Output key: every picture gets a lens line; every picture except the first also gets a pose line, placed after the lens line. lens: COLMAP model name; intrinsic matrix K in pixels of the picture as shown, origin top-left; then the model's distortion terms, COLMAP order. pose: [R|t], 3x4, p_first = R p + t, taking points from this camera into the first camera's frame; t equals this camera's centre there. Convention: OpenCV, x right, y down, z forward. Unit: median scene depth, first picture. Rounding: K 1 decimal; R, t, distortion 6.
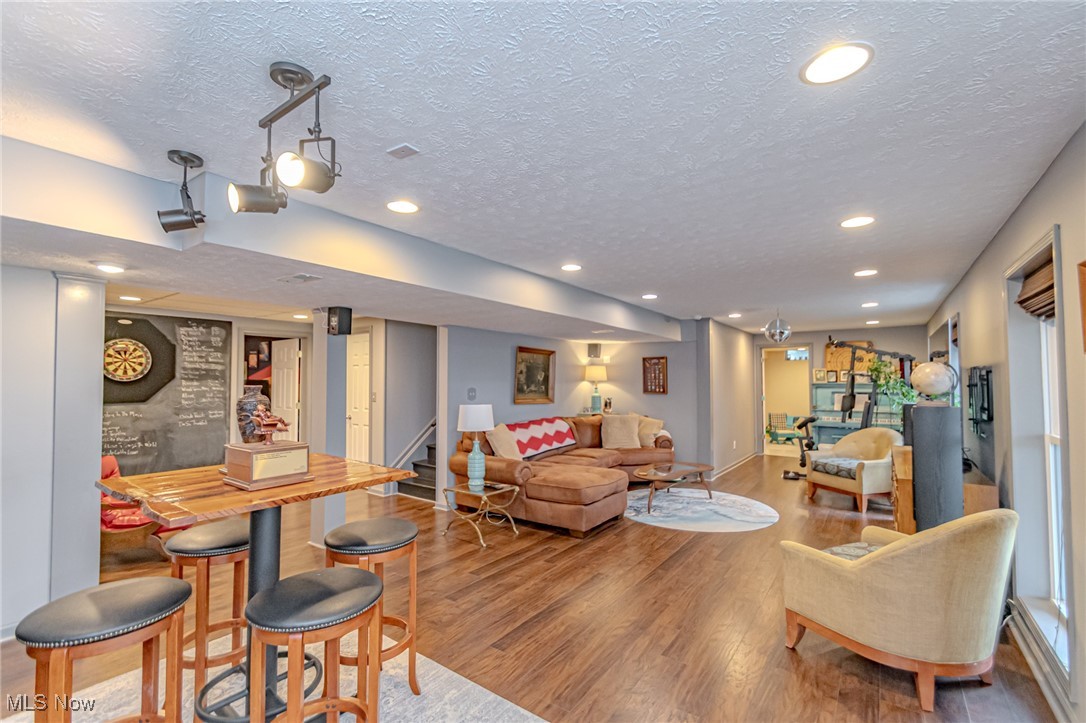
lens RADIAL K [[477.4, 0, 542.2], [0, 477.4, 363.9], [0, 0, 1]] dist [0.006995, -0.005222]
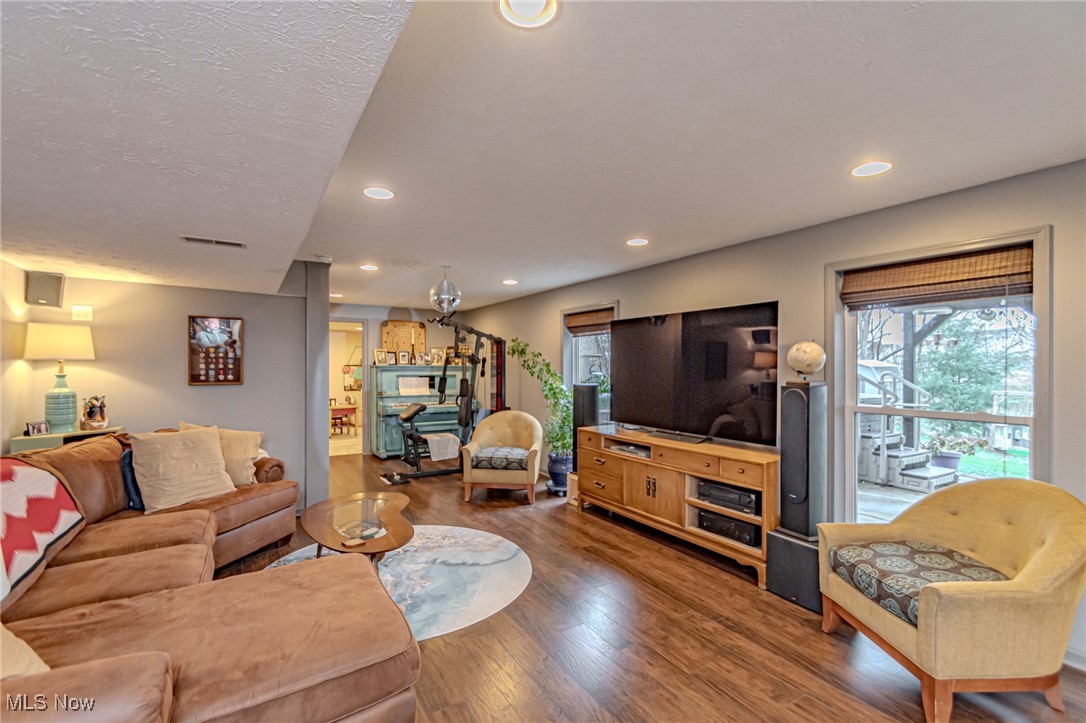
lens RADIAL K [[477.4, 0, 545.2], [0, 477.4, 363.6], [0, 0, 1]] dist [0.006995, -0.005222]
pose [[0.382392, 0.005229, 0.923985, -0.157191], [-0.034021, 0.999386, 0.008423, 0.026547], [-0.923374, -0.034656, 0.382335, 0.551393]]
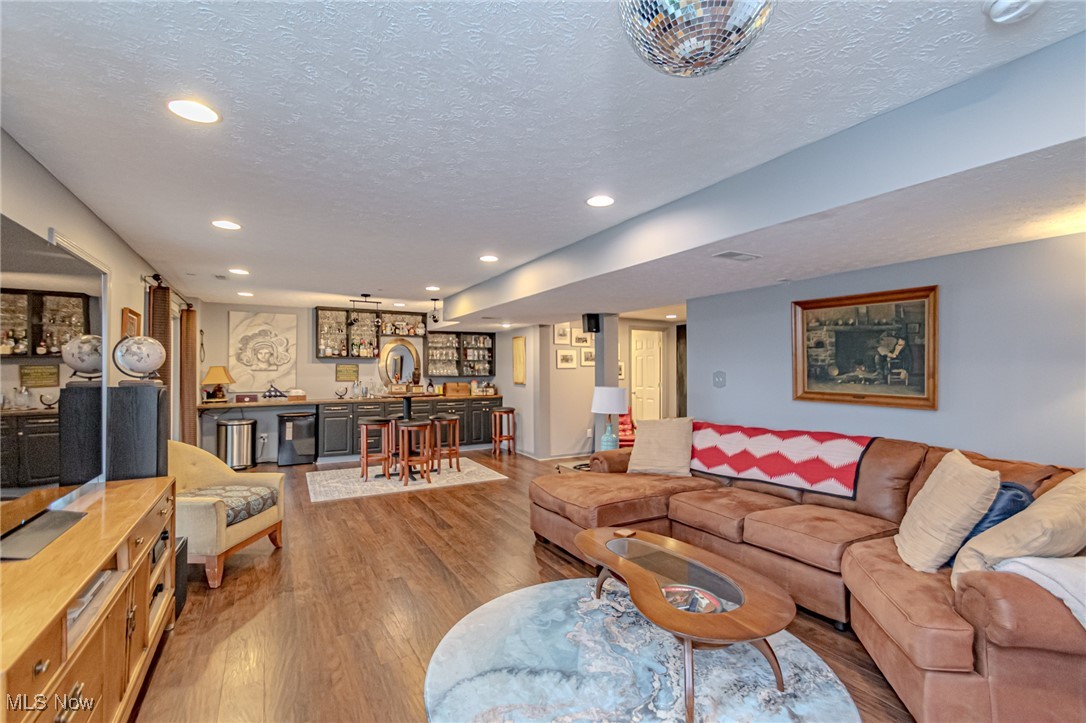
lens RADIAL K [[477.4, 0, 545.7], [0, 477.4, 364.5], [0, 0, 1]] dist [0.006995, -0.005222]
pose [[-0.415838, -0.013886, -0.909333, 0.642085], [0.033588, 0.998967, -0.030614, 0.050461], [0.908818, -0.043273, -0.414942, 1.007955]]
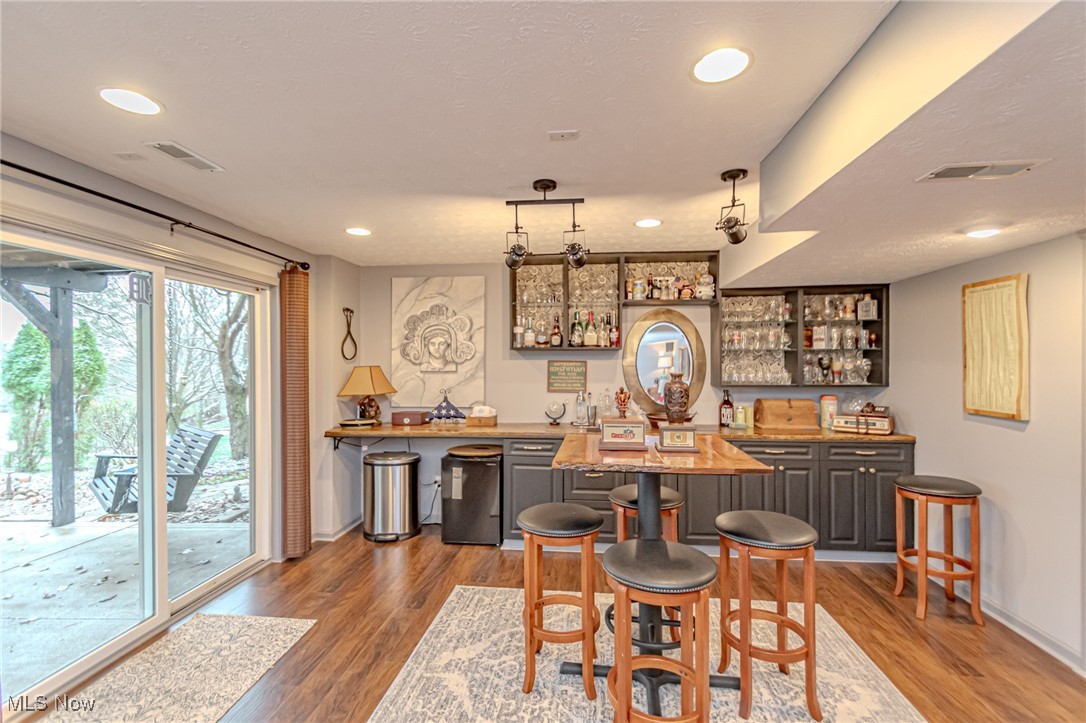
lens RADIAL K [[477.4, 0, 541.1], [0, 477.4, 367.7], [0, 0, 1]] dist [0.006995, -0.005222]
pose [[-0.868460, 0.004668, -0.495737, 0.073491], [0.017773, 0.999606, -0.021723, 0.016898], [0.495440, -0.027676, -0.868201, 0.576874]]
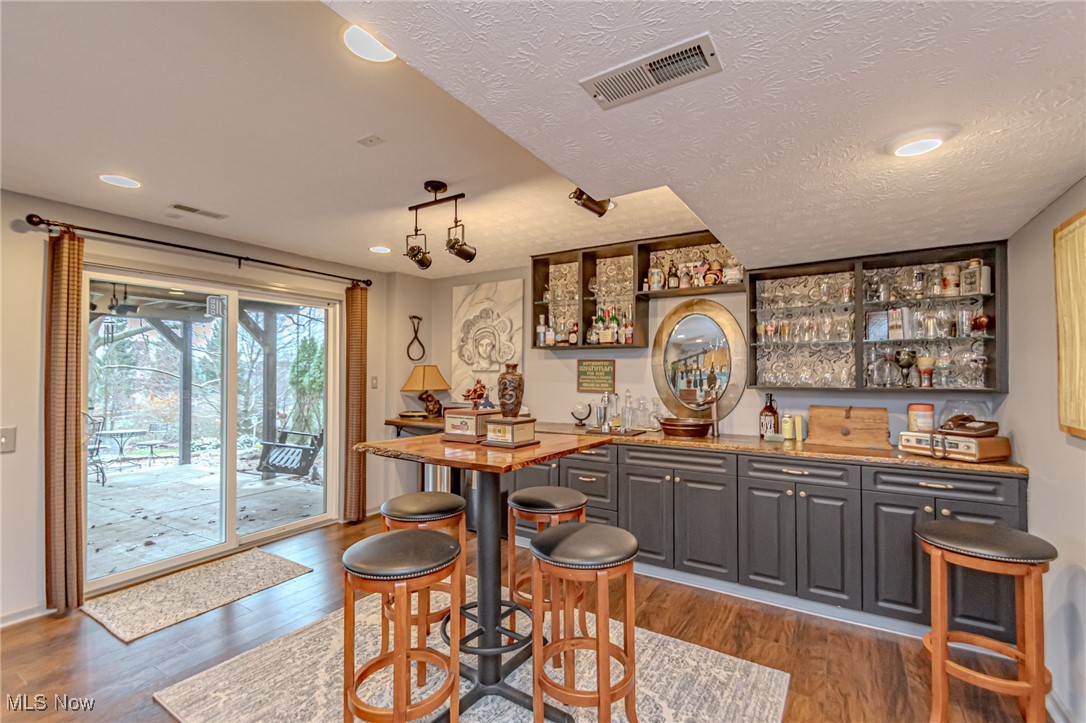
lens RADIAL K [[477.4, 0, 540.6], [0, 477.4, 367.1], [0, 0, 1]] dist [0.006995, -0.005222]
pose [[-0.998280, -0.003285, -0.058528, -0.191146], [-0.000702, 0.999027, -0.044095, 0.032180], [0.058616, -0.043978, -0.997311, 0.651316]]
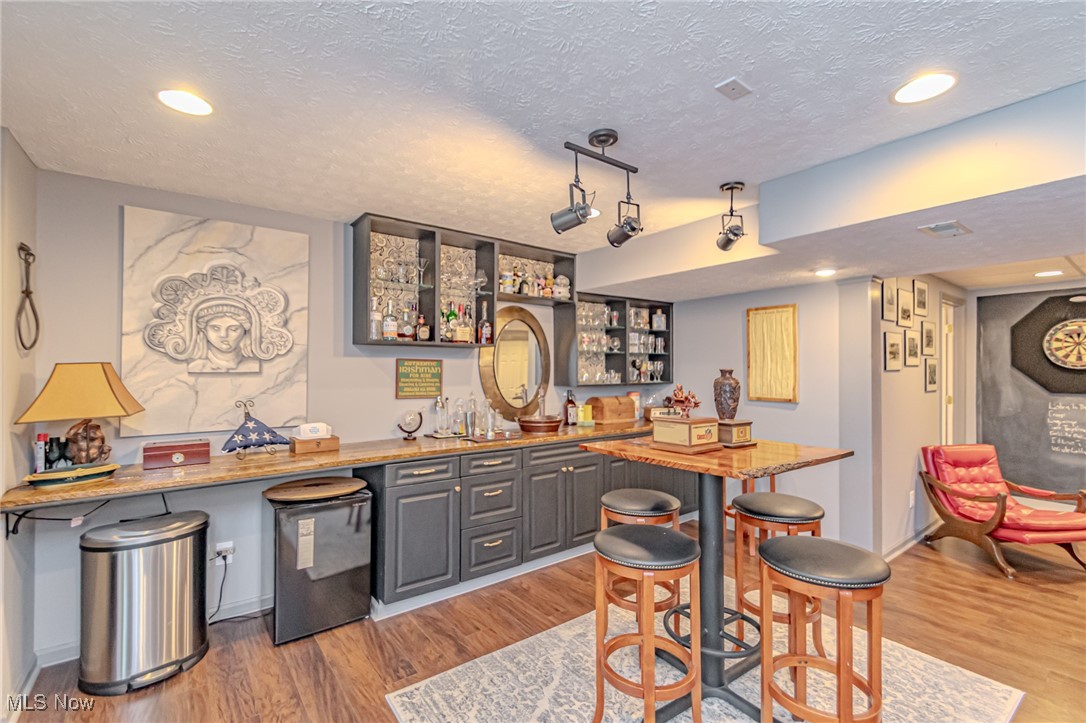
lens RADIAL K [[477.4, 0, 542.7], [0, 477.4, 366.9], [0, 0, 1]] dist [0.006995, -0.005222]
pose [[-0.294640, -0.006810, -0.955584, 0.190946], [0.031089, 0.999377, -0.016708, 0.015146], [0.955103, -0.034631, -0.294245, 0.292036]]
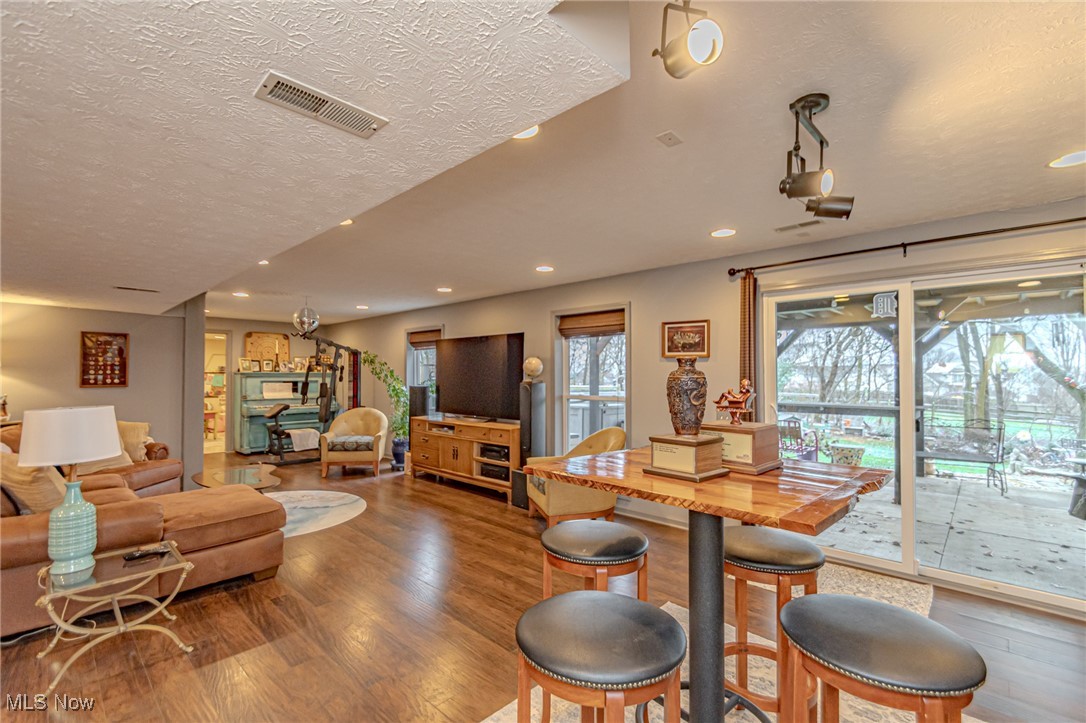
lens RADIAL K [[477.4, 0, 543.0], [0, 477.4, 366.0], [0, 0, 1]] dist [0.006995, -0.005222]
pose [[0.147536, 0.017639, 0.988899, -0.429479], [-0.035637, 0.999287, -0.012507, 0.024142], [-0.988414, -0.033397, 0.148060, 0.352116]]
